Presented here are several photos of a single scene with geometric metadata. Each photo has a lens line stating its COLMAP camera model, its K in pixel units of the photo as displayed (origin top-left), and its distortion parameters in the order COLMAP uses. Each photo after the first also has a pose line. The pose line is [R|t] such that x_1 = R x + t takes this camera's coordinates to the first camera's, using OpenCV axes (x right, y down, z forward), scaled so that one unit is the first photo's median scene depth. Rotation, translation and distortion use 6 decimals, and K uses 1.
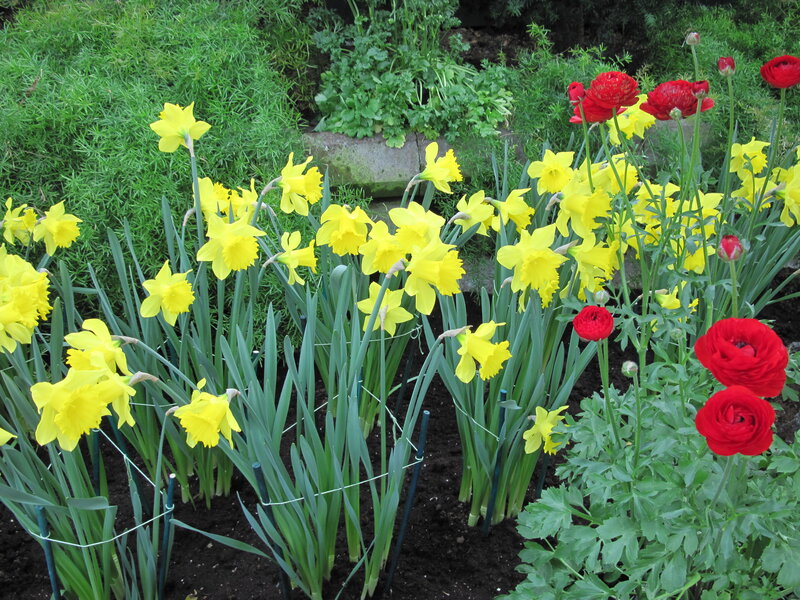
lens RADIAL K [[835.9, 0, 410.8], [0, 835.9, 296.8], [0, 0, 1]] dist [-0.207153, 0.219376]
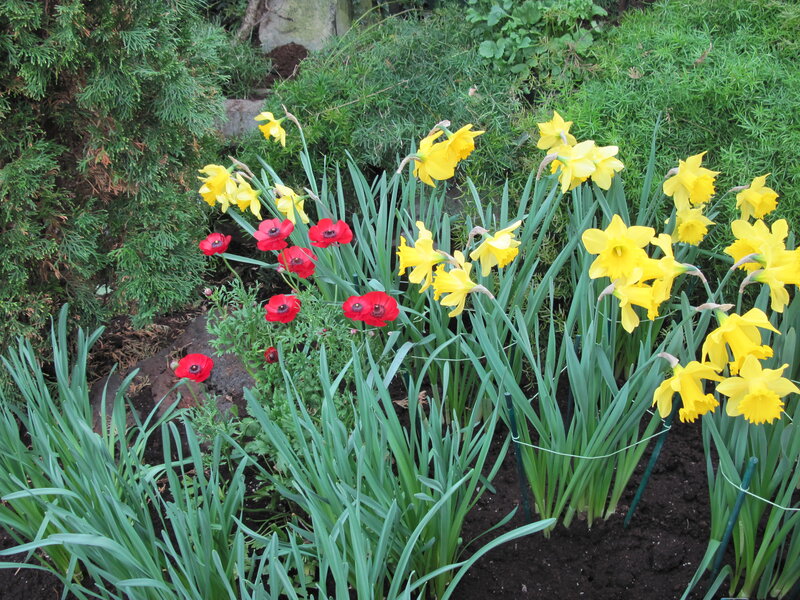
lens RADIAL K [[835.9, 0, 410.8], [0, 835.9, 296.8], [0, 0, 1]] dist [-0.207153, 0.219376]
pose [[0.861733, 0.201219, -0.465754, -0.290873], [-0.192143, 0.979045, 0.067473, 0.049271], [0.469570, 0.031347, 0.882338, -0.107400]]
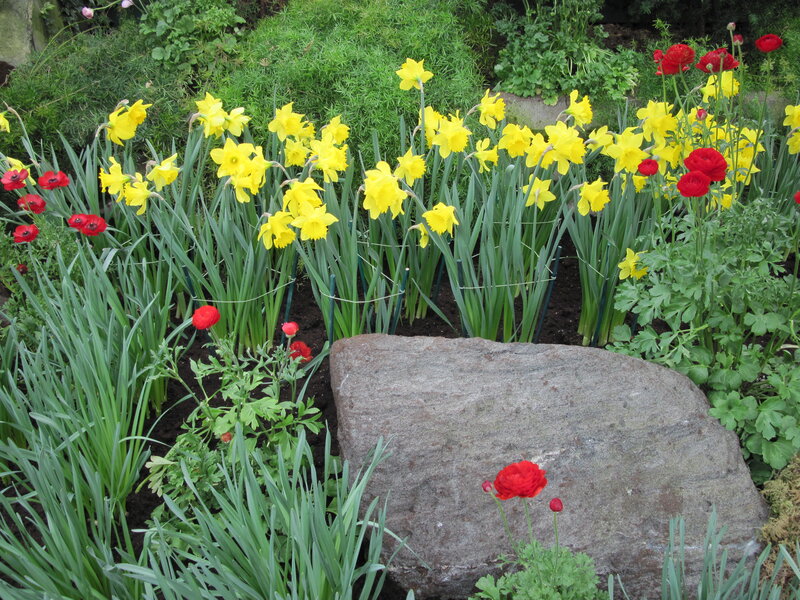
lens RADIAL K [[835.9, 0, 410.8], [0, 835.9, 296.8], [0, 0, 1]] dist [-0.207153, 0.219376]
pose [[0.983011, 0.073582, -0.168154, 0.009981], [-0.072798, 0.997288, 0.010828, 0.199686], [0.168494, 0.001597, 0.985701, -0.556550]]
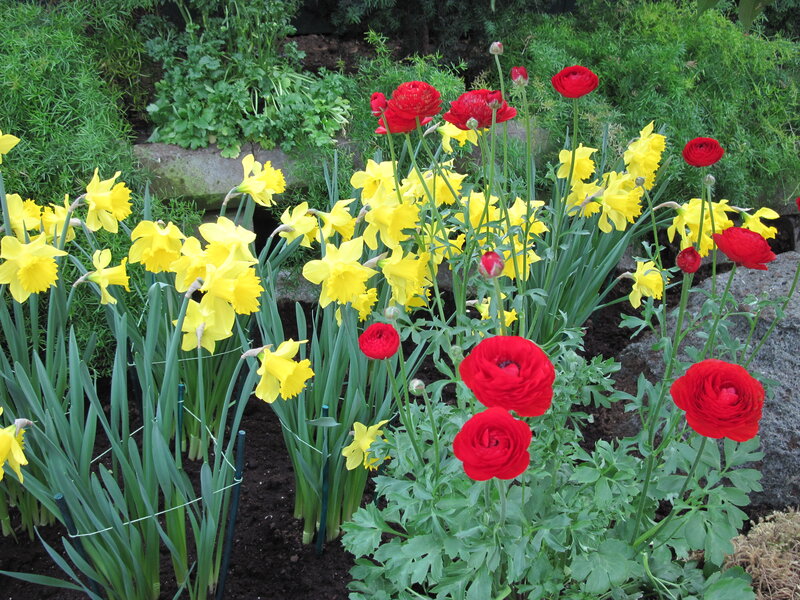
lens RADIAL K [[835.9, 0, 410.8], [0, 835.9, 296.8], [0, 0, 1]] dist [-0.207153, 0.219376]
pose [[0.989042, -0.027596, 0.145033, 0.065115], [0.028468, 0.999587, -0.003938, -0.008704], [-0.144864, 0.008023, 0.989419, 0.011822]]
